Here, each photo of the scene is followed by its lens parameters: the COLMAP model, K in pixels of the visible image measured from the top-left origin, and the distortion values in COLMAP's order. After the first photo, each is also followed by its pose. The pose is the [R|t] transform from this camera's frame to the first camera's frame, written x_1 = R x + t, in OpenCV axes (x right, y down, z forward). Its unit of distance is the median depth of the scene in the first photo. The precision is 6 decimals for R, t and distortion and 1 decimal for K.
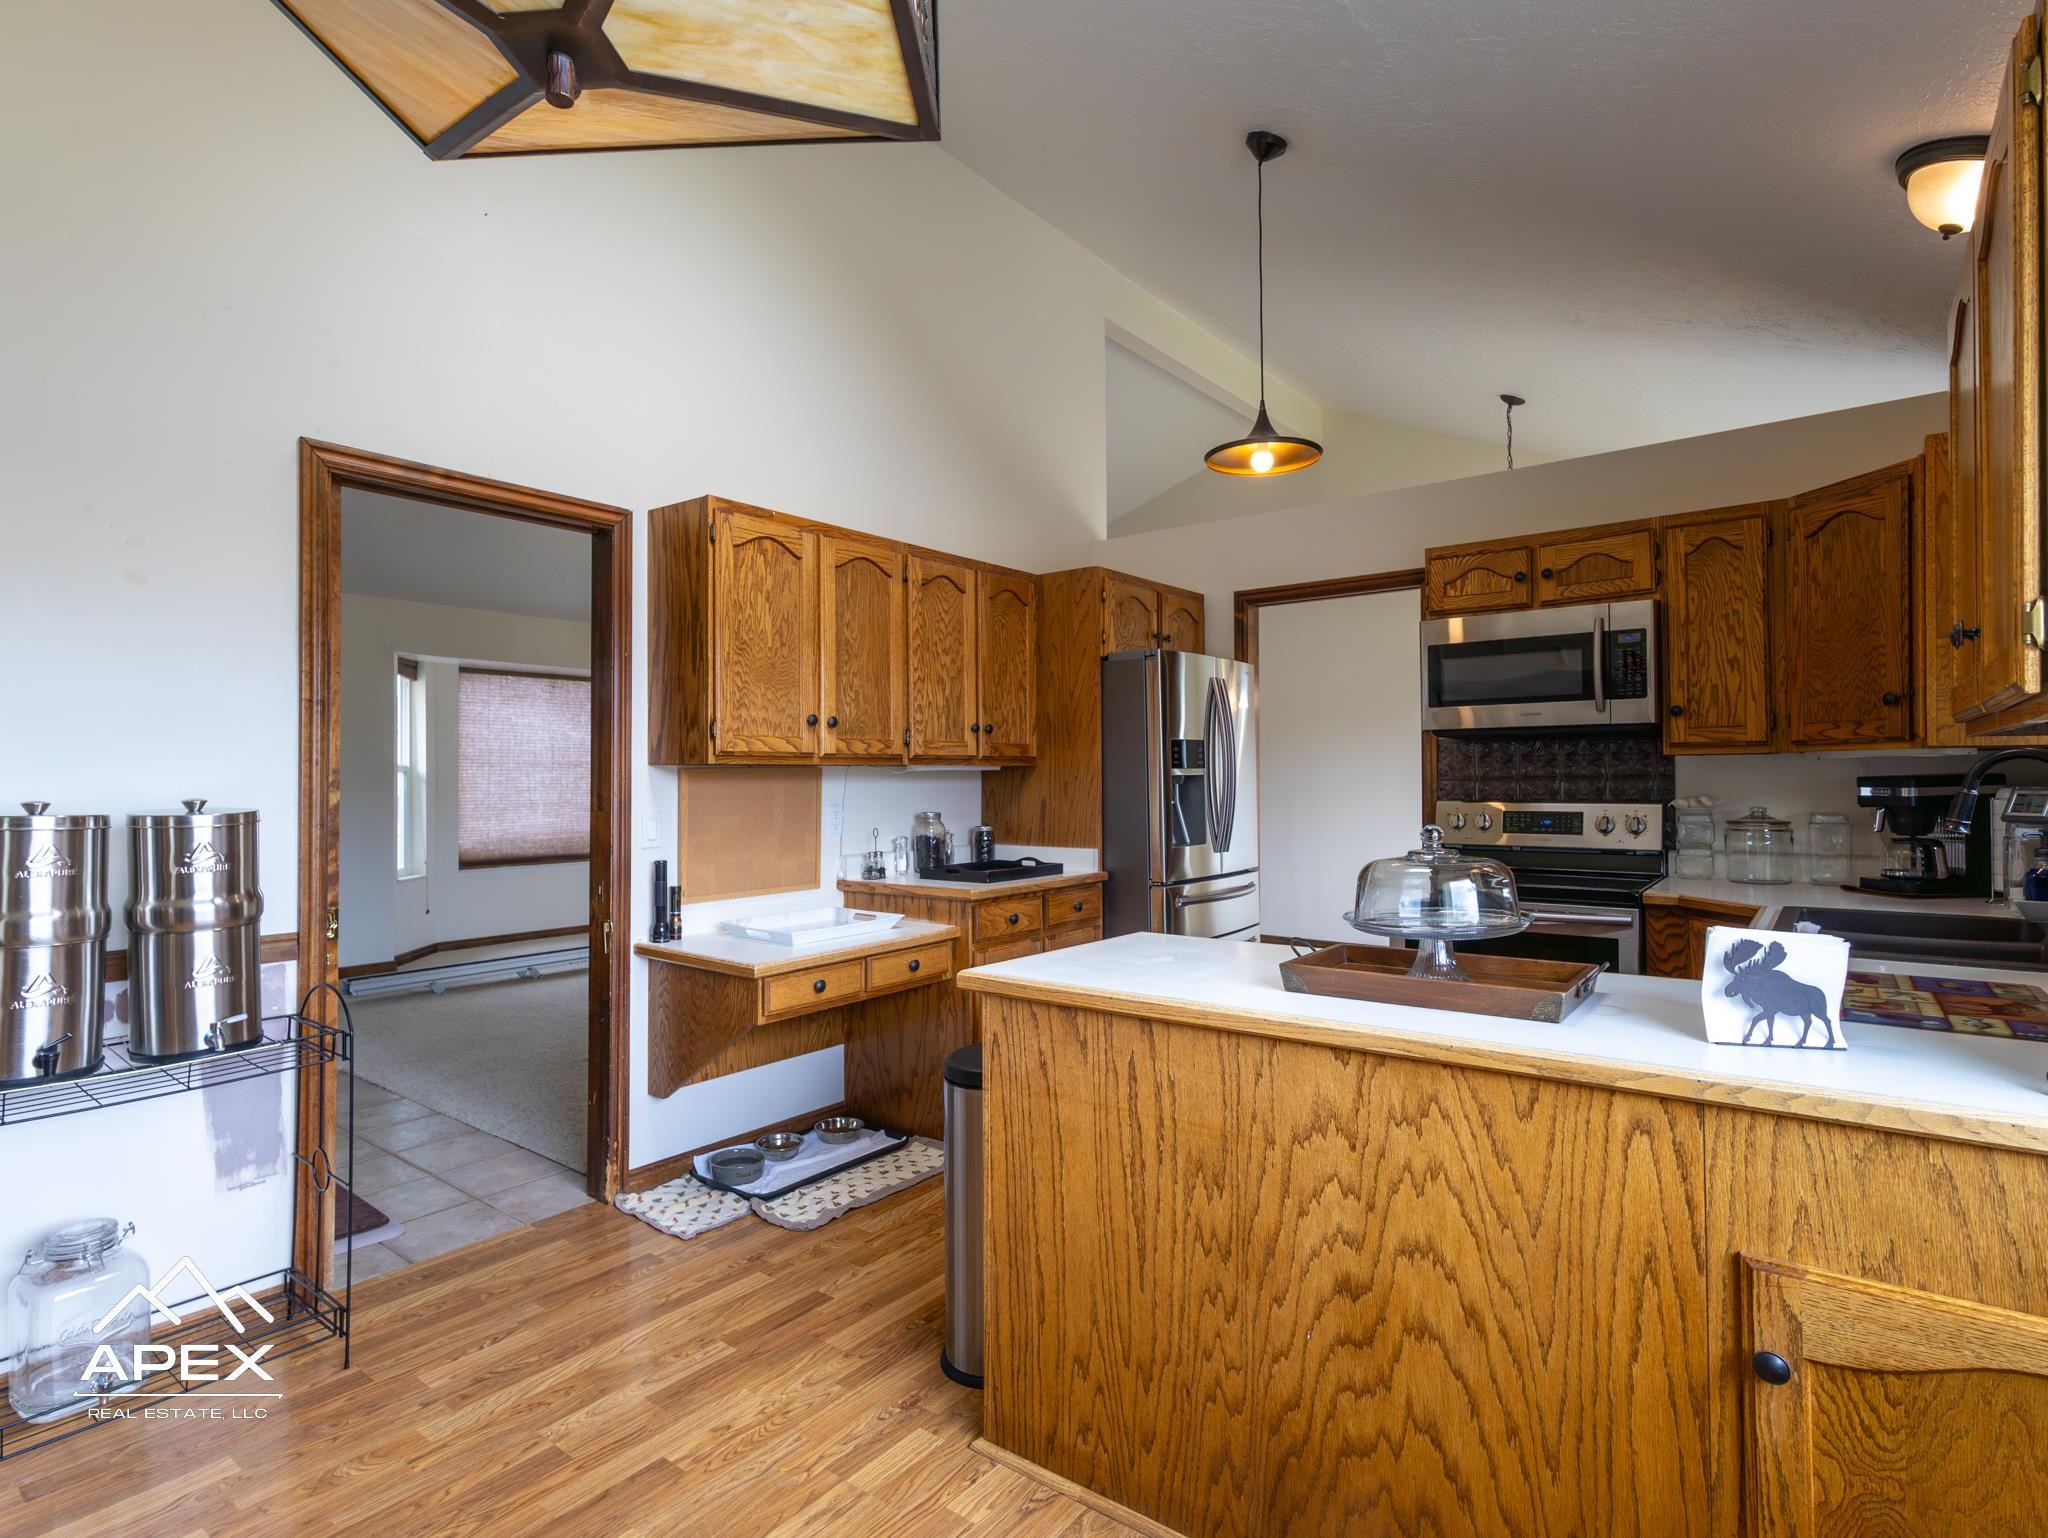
lens RADIAL K [[1067.4, 0, 1013.7], [0, 1067.4, 768.2], [0, 0, 1]] dist [0.006001, 0.001159]
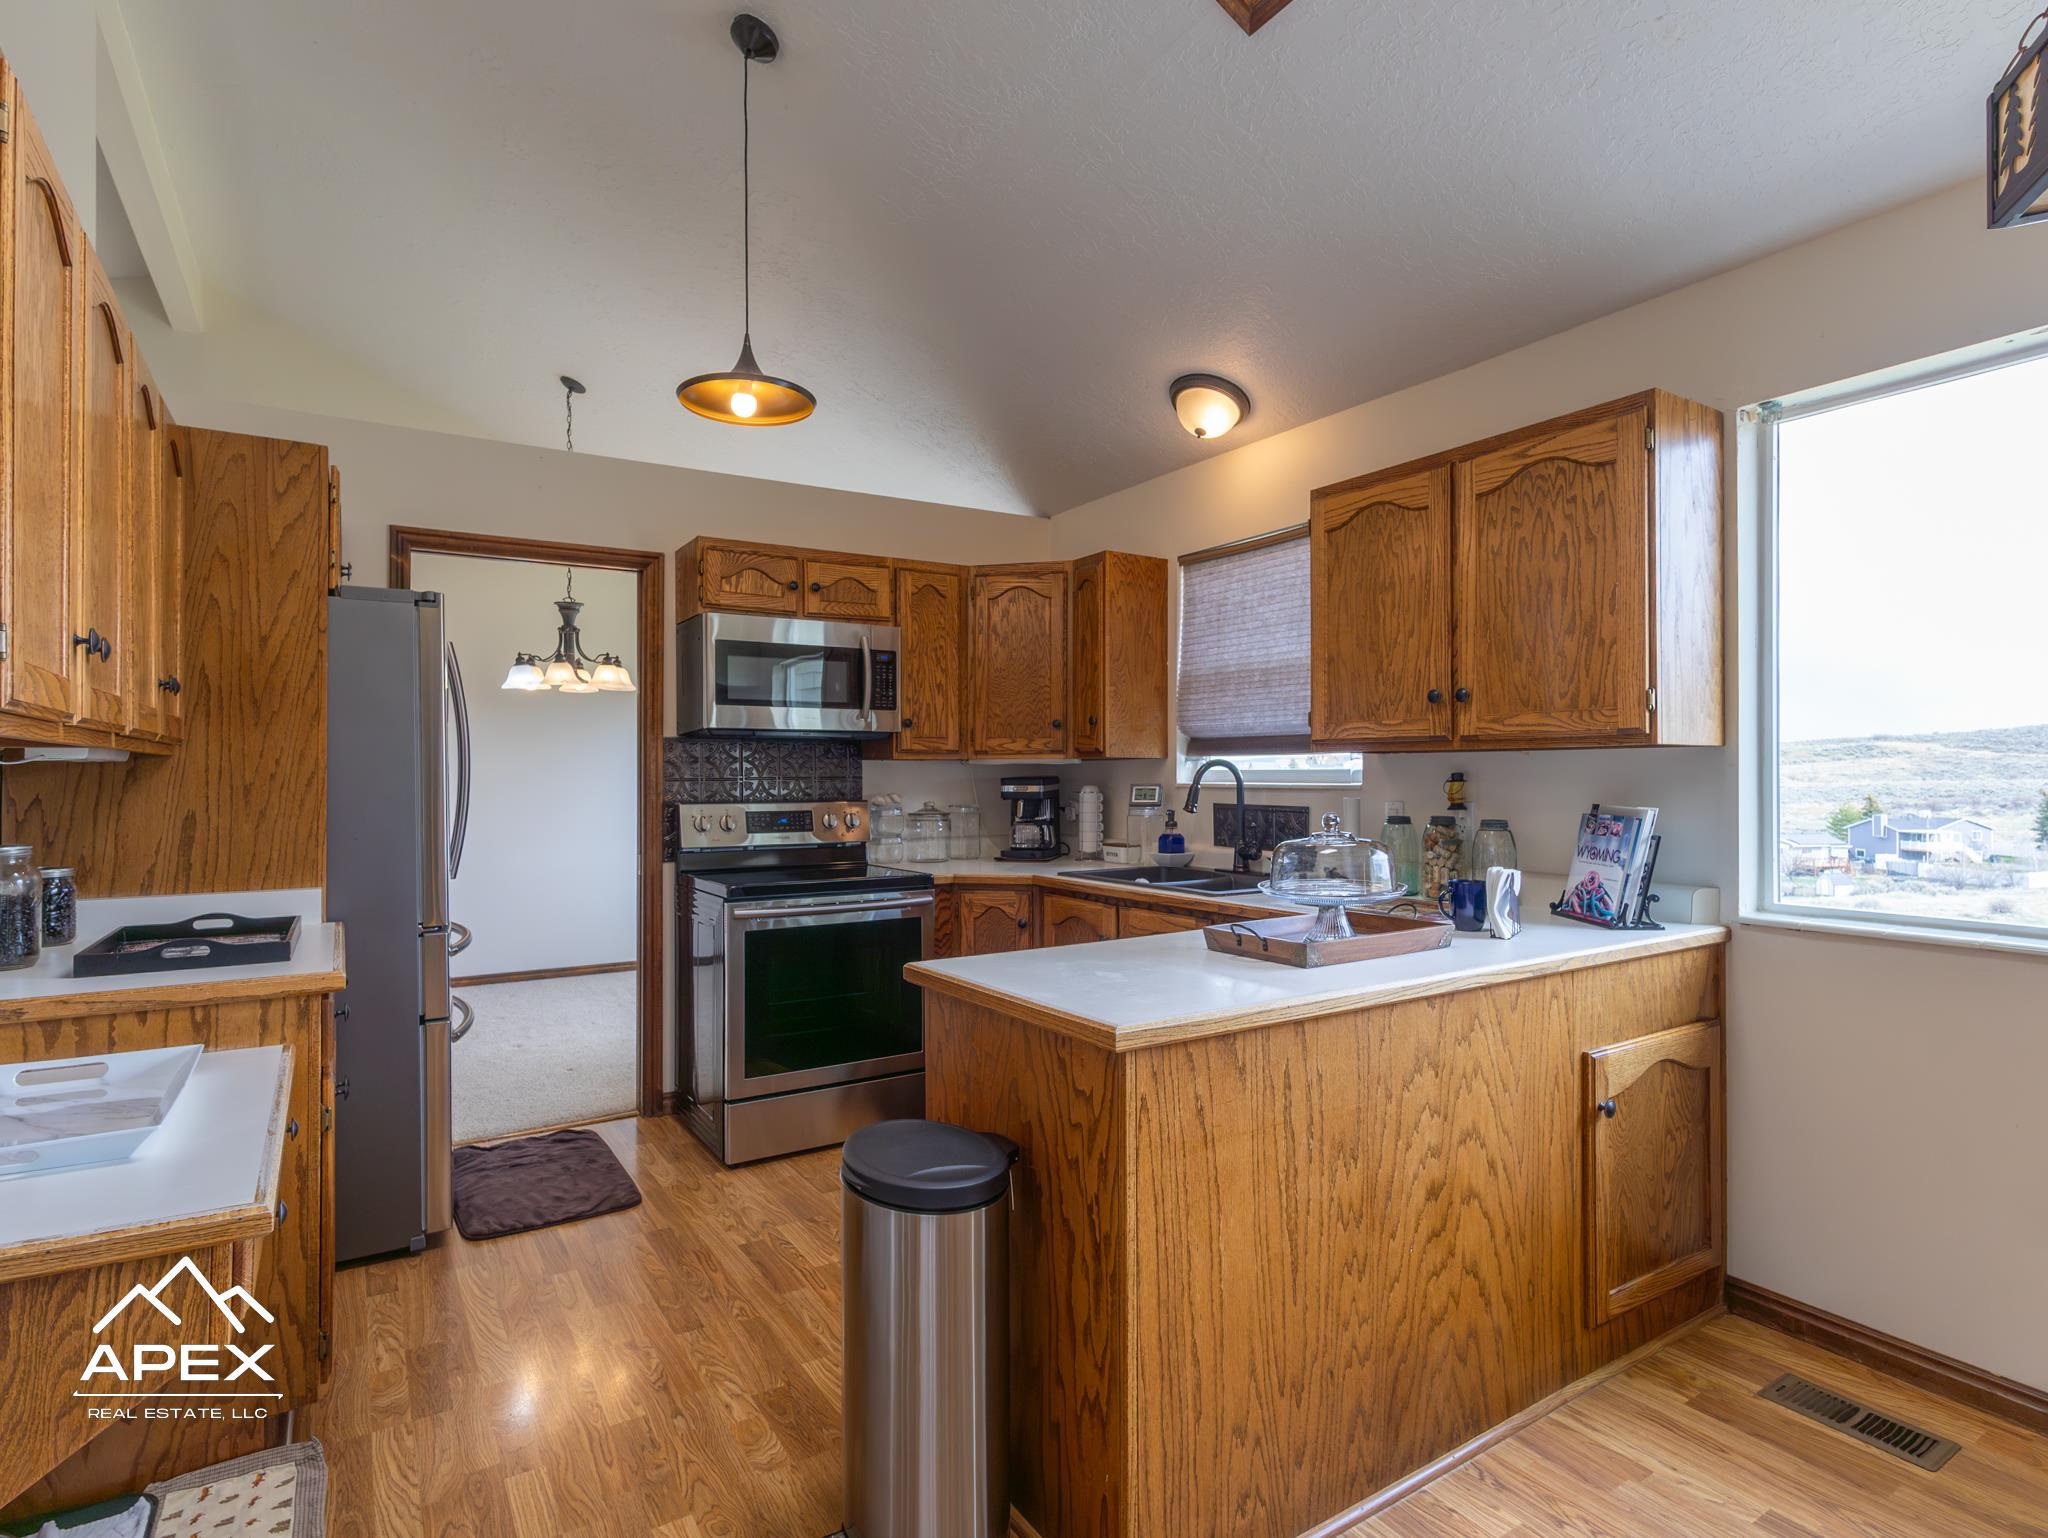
lens RADIAL K [[1063.8, 0, 1013.1], [0, 1063.8, 766.7], [0, 0, 1]] dist [-0.002685, 0.003079]
pose [[0.340430, 0.013989, 0.940166, -0.546657], [-0.007304, 0.999898, -0.012233, 0.011088], [-0.940242, -0.002703, 0.340497, 0.570838]]
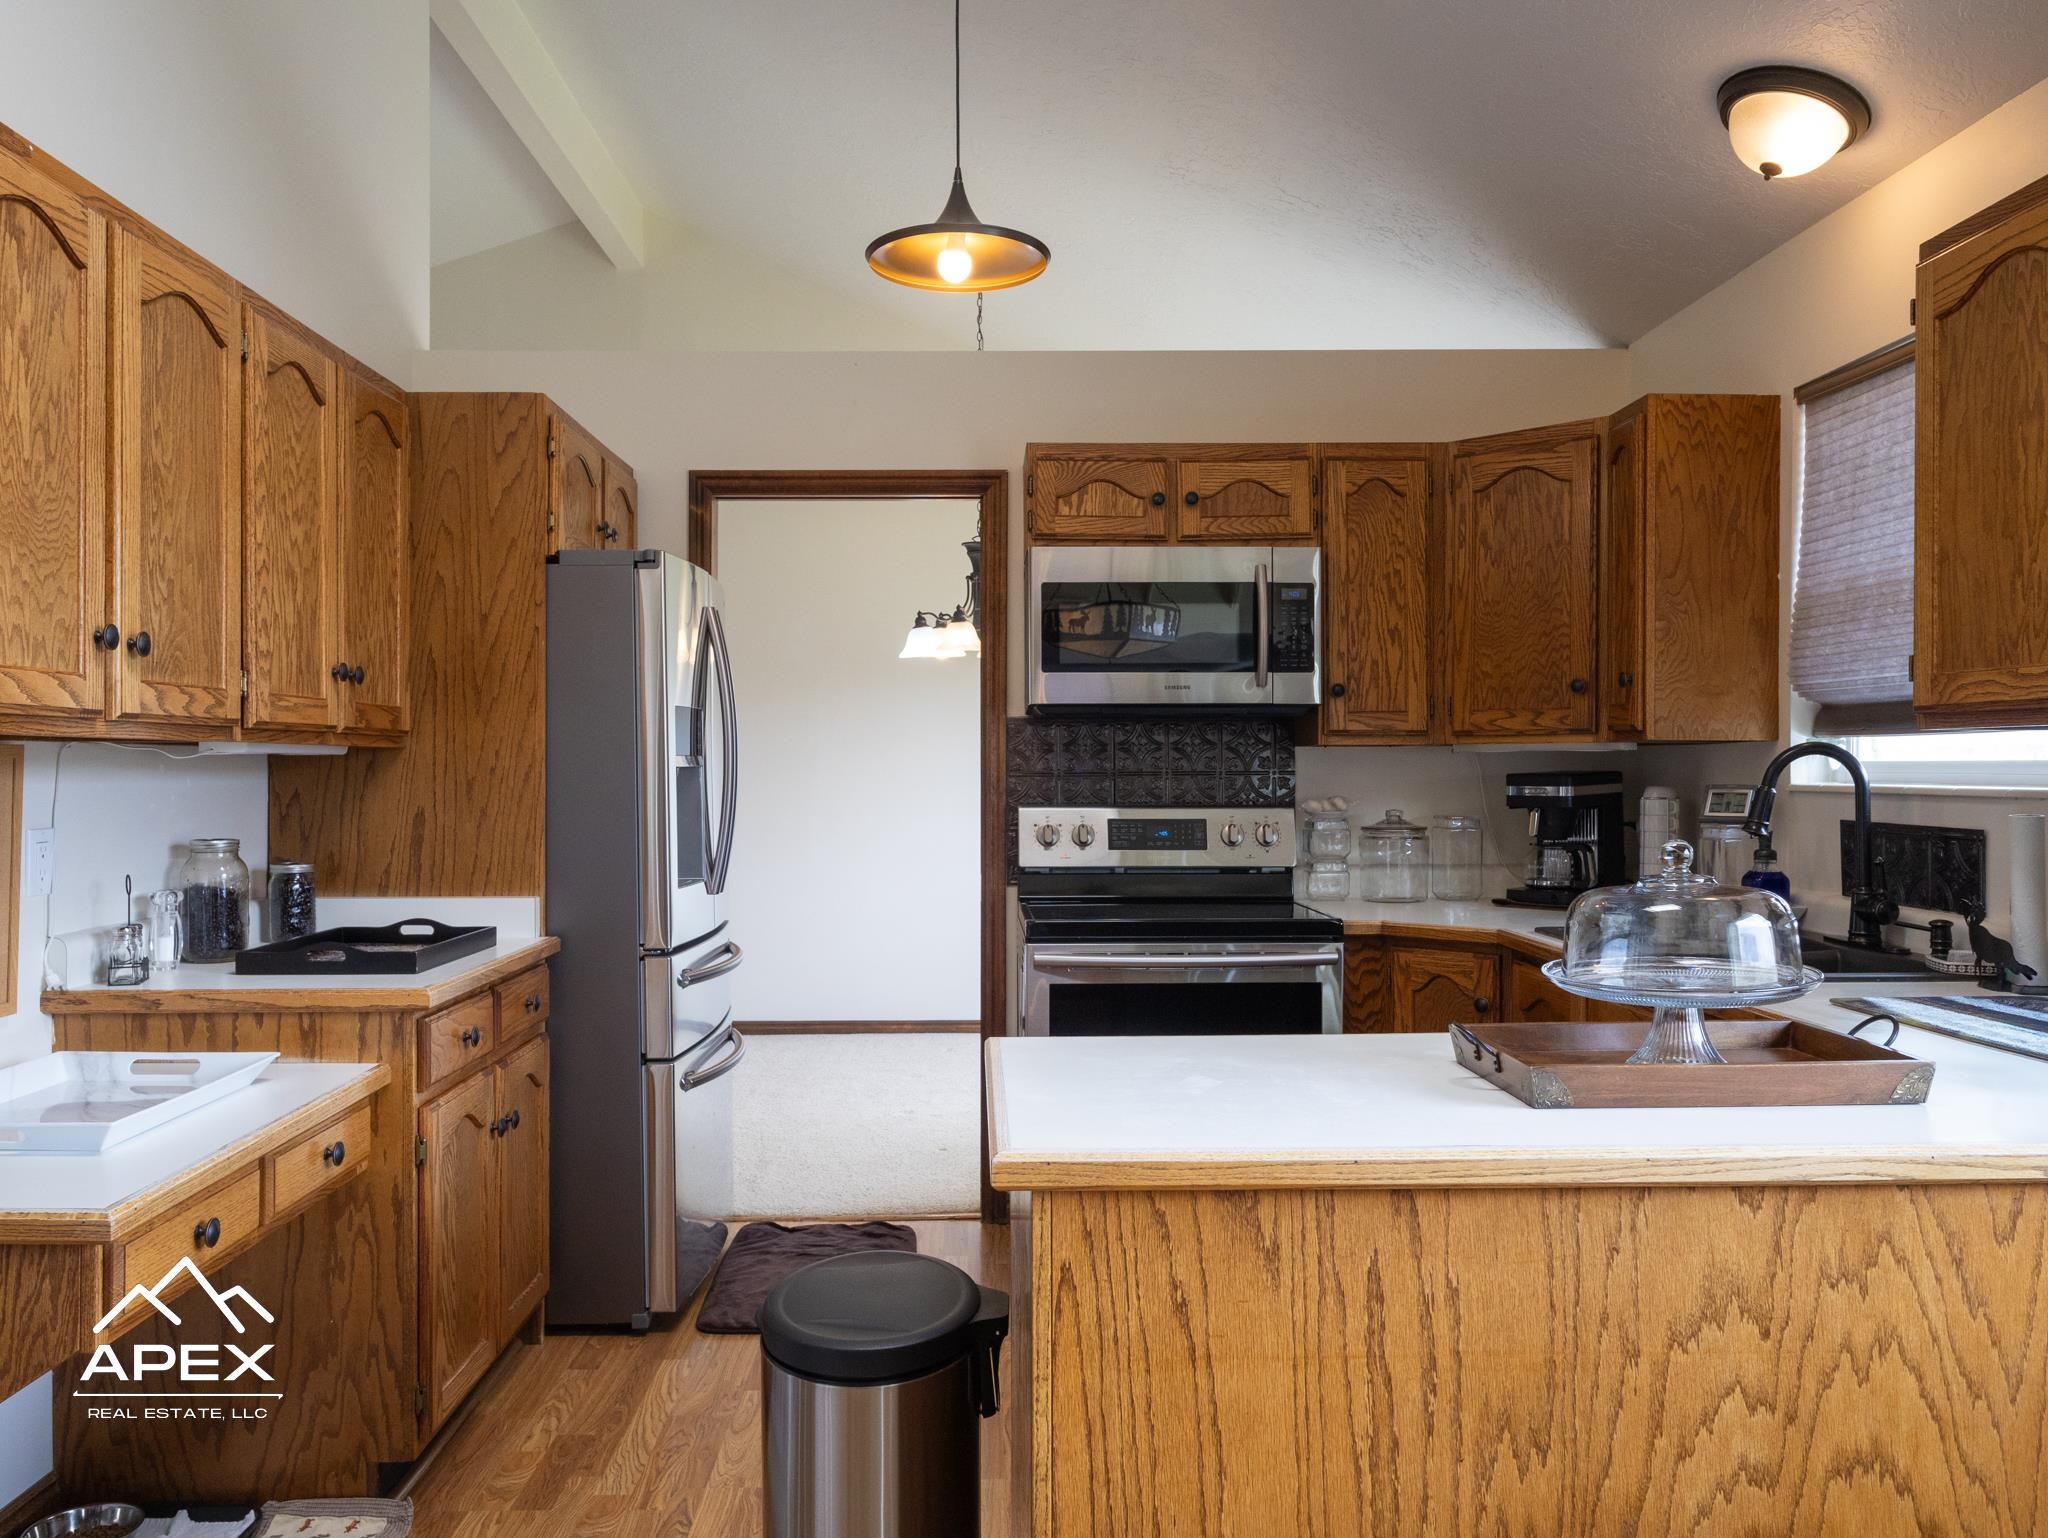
lens RADIAL K [[1554.3, 0, 1007.9], [0, 1554.3, 767.6], [0, 0, 1]] dist [-0.003652, 0.002413]
pose [[0.776385, 0.006712, 0.630224, -0.353982], [-0.009624, 0.999953, 0.001206, 0.005863], [-0.630186, -0.007001, 0.776413, 0.304188]]
